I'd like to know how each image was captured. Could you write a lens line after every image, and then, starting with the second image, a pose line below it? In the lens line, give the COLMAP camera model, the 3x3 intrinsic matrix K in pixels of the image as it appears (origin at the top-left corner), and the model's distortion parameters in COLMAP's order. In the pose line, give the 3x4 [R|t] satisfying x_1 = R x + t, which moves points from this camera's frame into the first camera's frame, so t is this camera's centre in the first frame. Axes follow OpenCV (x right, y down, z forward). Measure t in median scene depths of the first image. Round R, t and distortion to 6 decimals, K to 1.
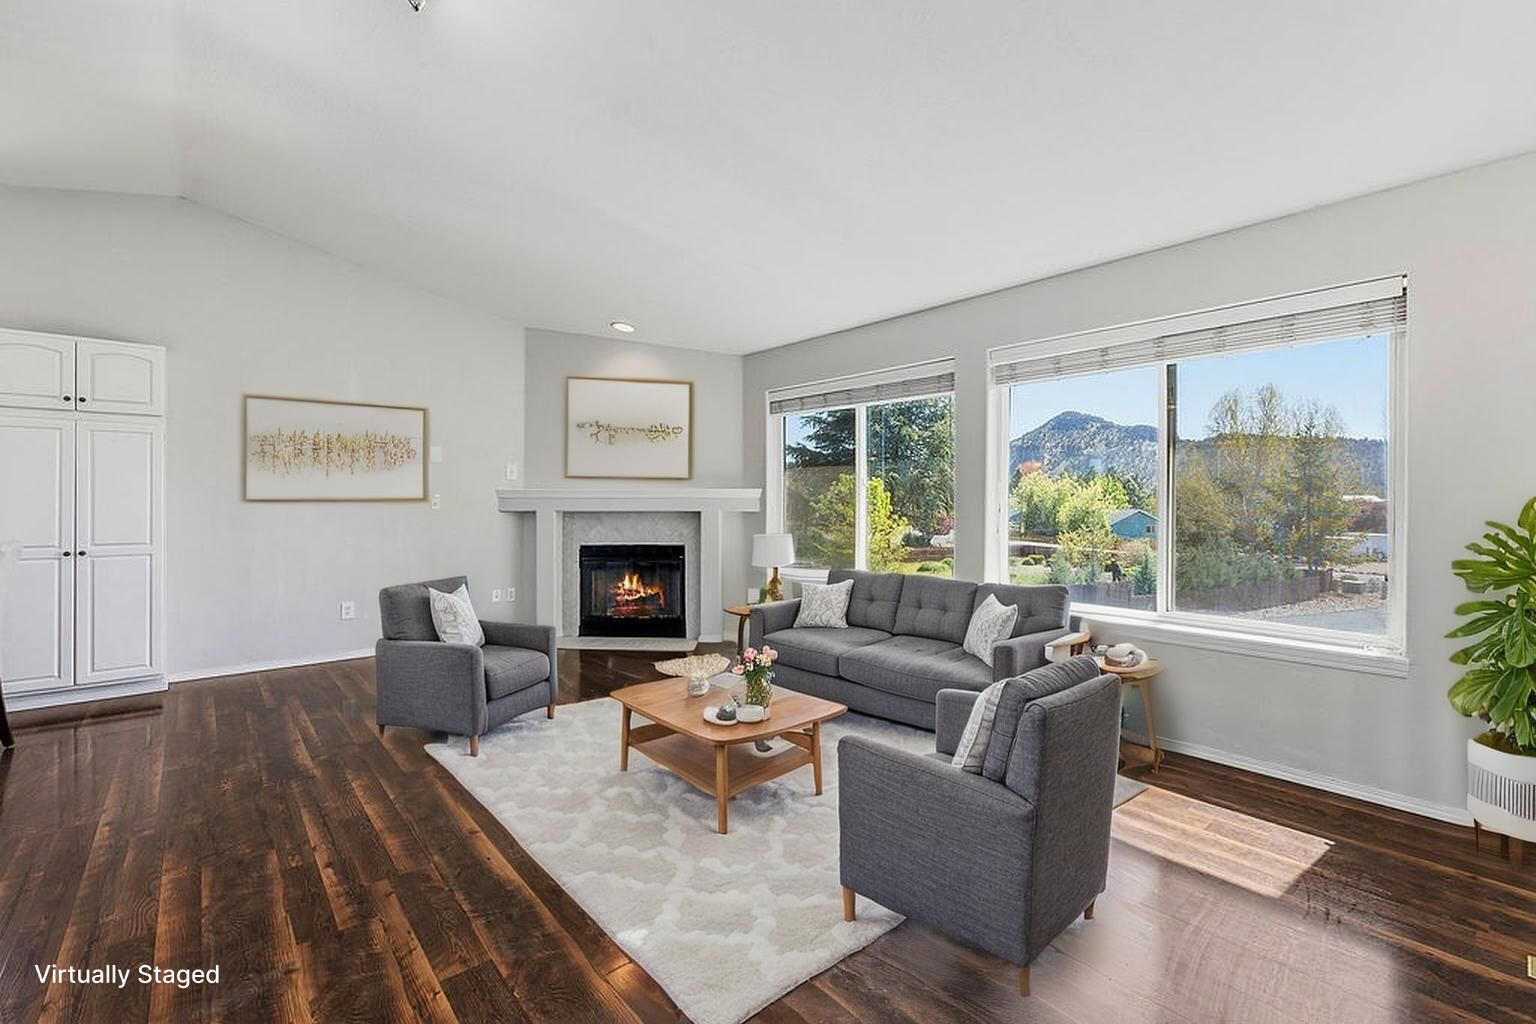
lens RADIAL K [[667.9, 0, 766.5], [0, 667.9, 500.5], [0, 0, 1]] dist [0.002587, 0.000361]
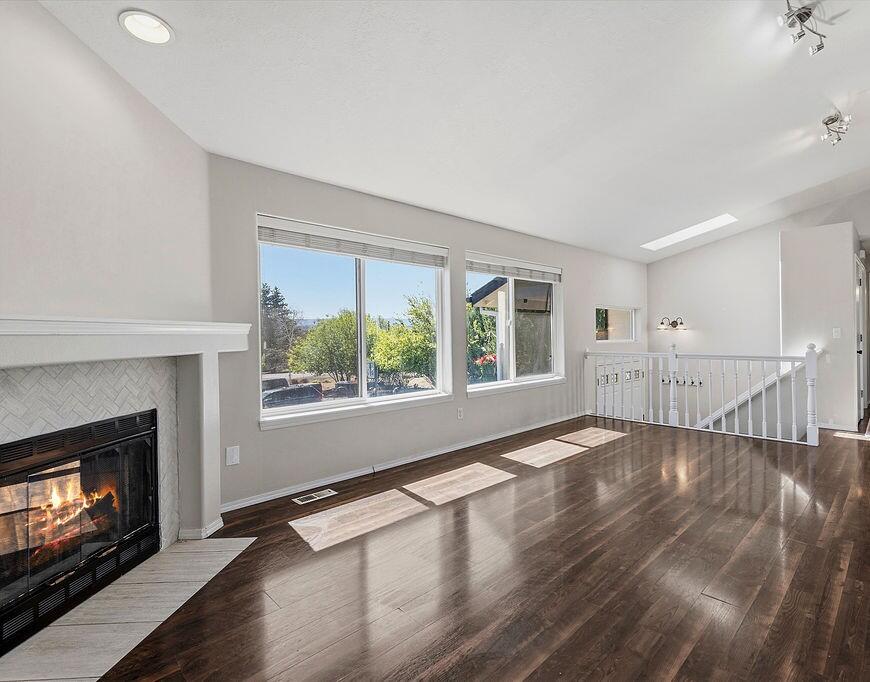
lens RADIAL K [[503.5, 0, 435.0], [0, 503.5, 341.2], [0, 0, 1]] dist [-0.005907, -0.005140]
pose [[-0.118413, 0.006164, 0.992945, -1.107162], [0.017484, 0.999839, -0.004122, 0.023221], [-0.992810, 0.016873, -0.118502, 1.354716]]
